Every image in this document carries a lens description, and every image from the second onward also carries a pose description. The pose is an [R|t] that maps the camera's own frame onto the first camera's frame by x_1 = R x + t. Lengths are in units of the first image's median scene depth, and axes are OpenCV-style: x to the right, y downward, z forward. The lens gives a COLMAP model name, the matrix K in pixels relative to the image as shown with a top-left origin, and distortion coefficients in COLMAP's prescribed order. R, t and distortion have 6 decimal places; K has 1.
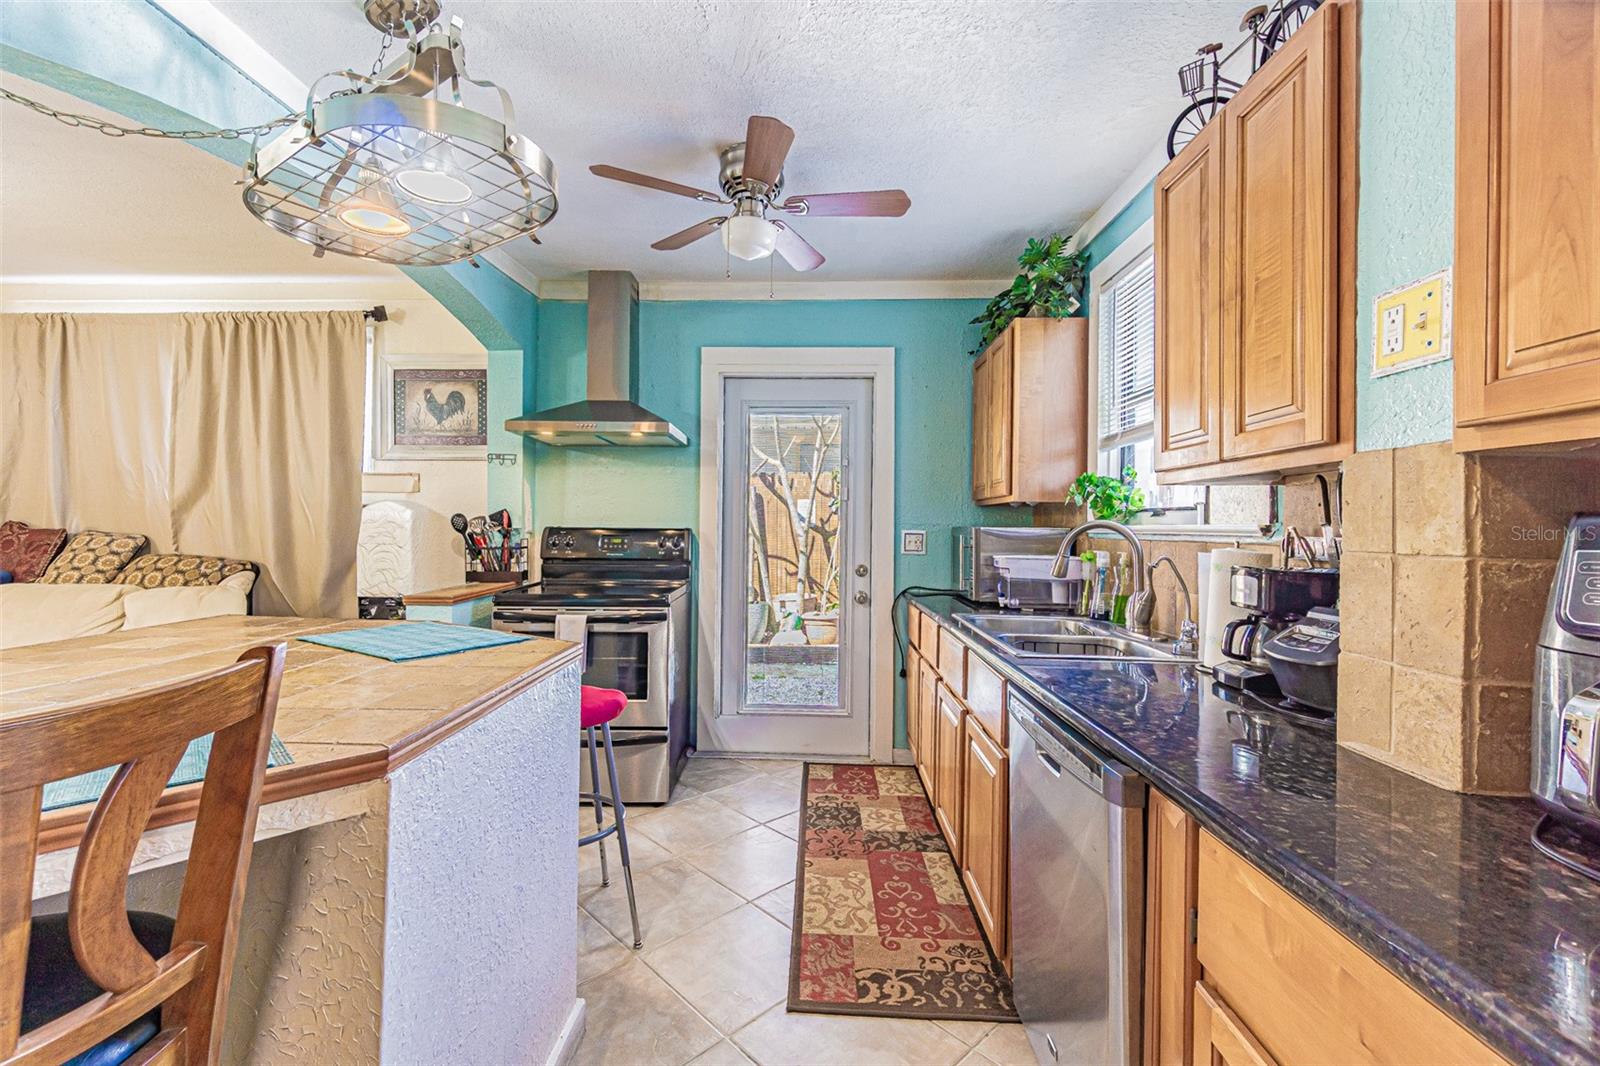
lens RADIAL K [[684.6, 0, 797.7], [0, 684.6, 524.9], [0, 0, 1]] dist [0.014117, -0.008631]
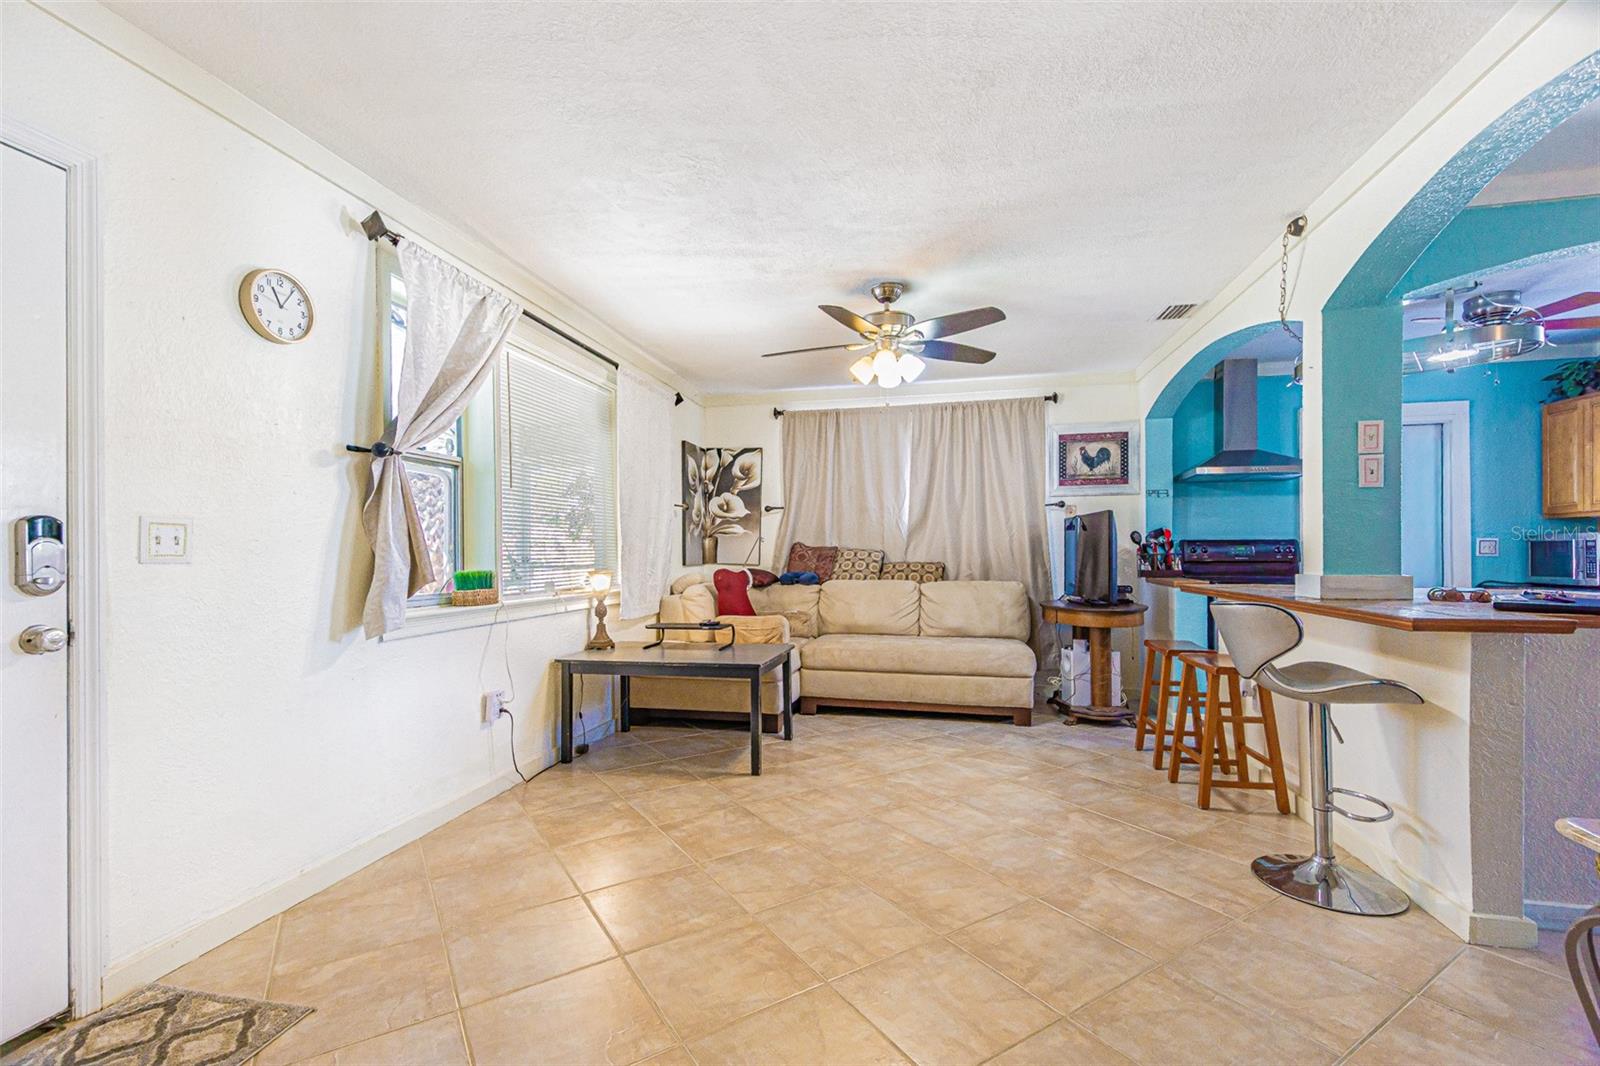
lens RADIAL K [[697.6, 0, 782.2], [0, 697.6, 560.7], [0, 0, 1]] dist [0.002033, -0.000096]
pose [[0.978856, -0.009435, -0.204333, -0.910658], [0.011530, 0.999892, 0.009064, 0.024285], [0.204226, -0.011228, 0.978859, -0.616164]]
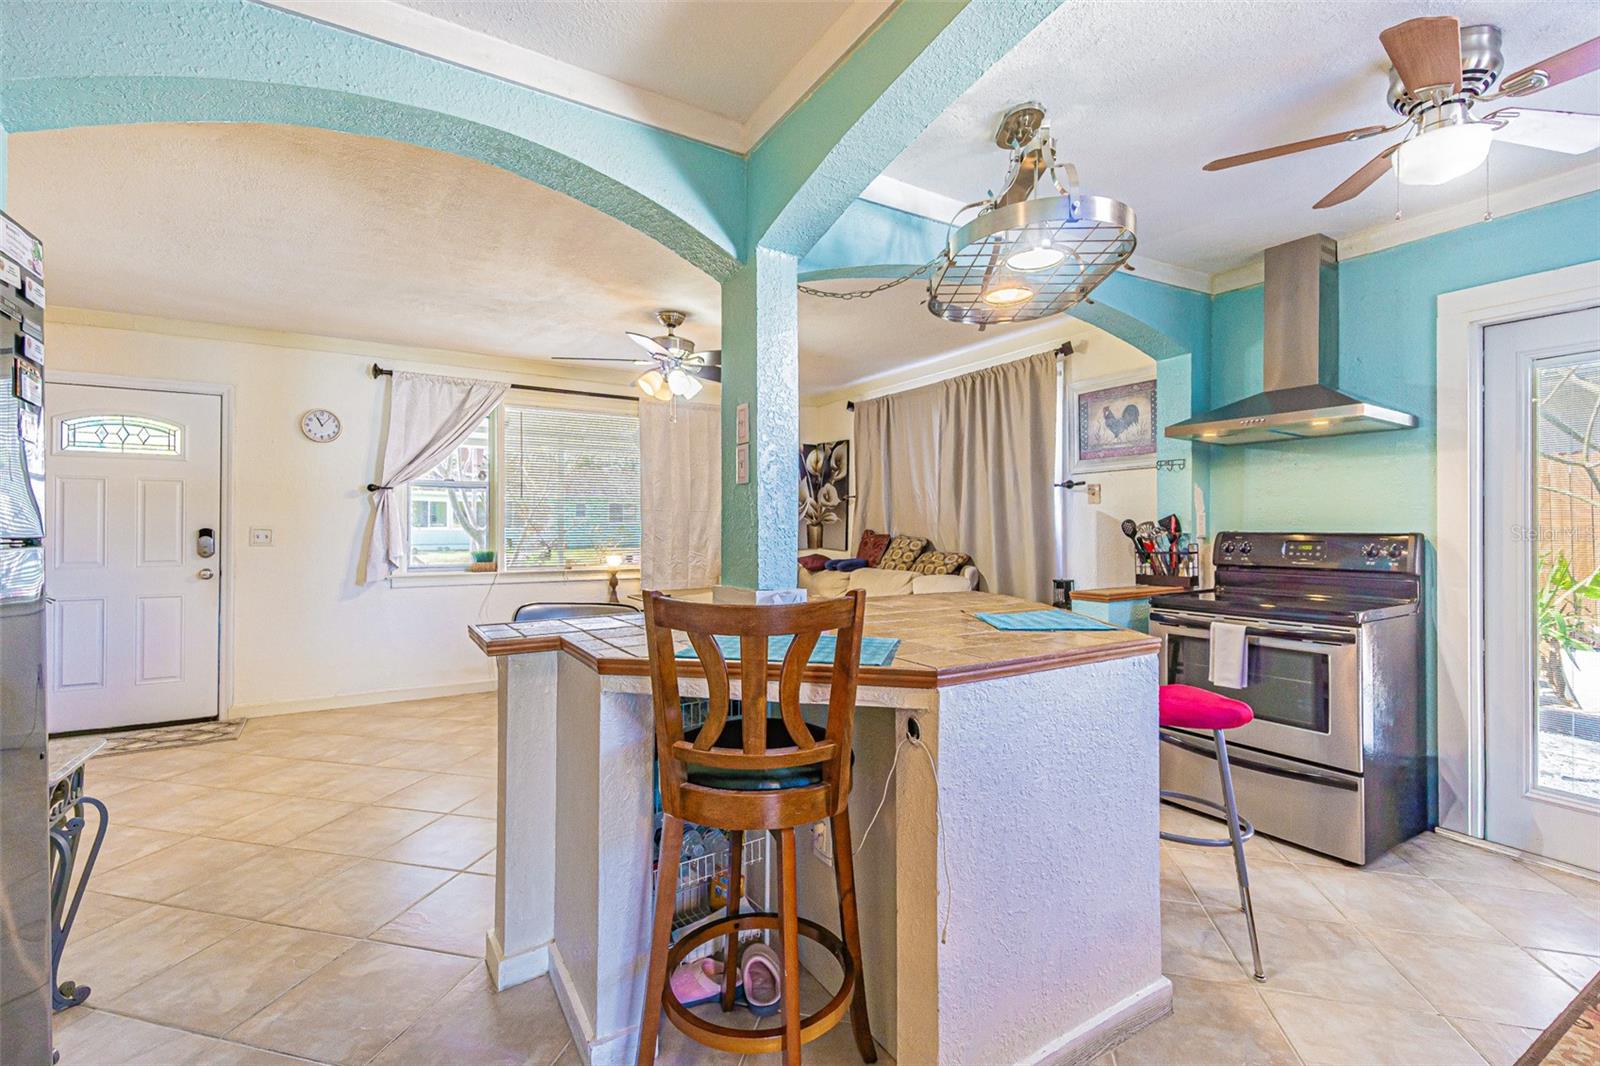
lens RADIAL K [[690.7, 0, 778.4], [0, 690.7, 527.9], [0, 0, 1]] dist [-0.001598, -0.000396]
pose [[0.526332, -0.008011, -0.850242, 0.129725], [0.001958, 0.999964, -0.008209, 0.004397], [0.850277, 0.002656, 0.526329, -0.028050]]
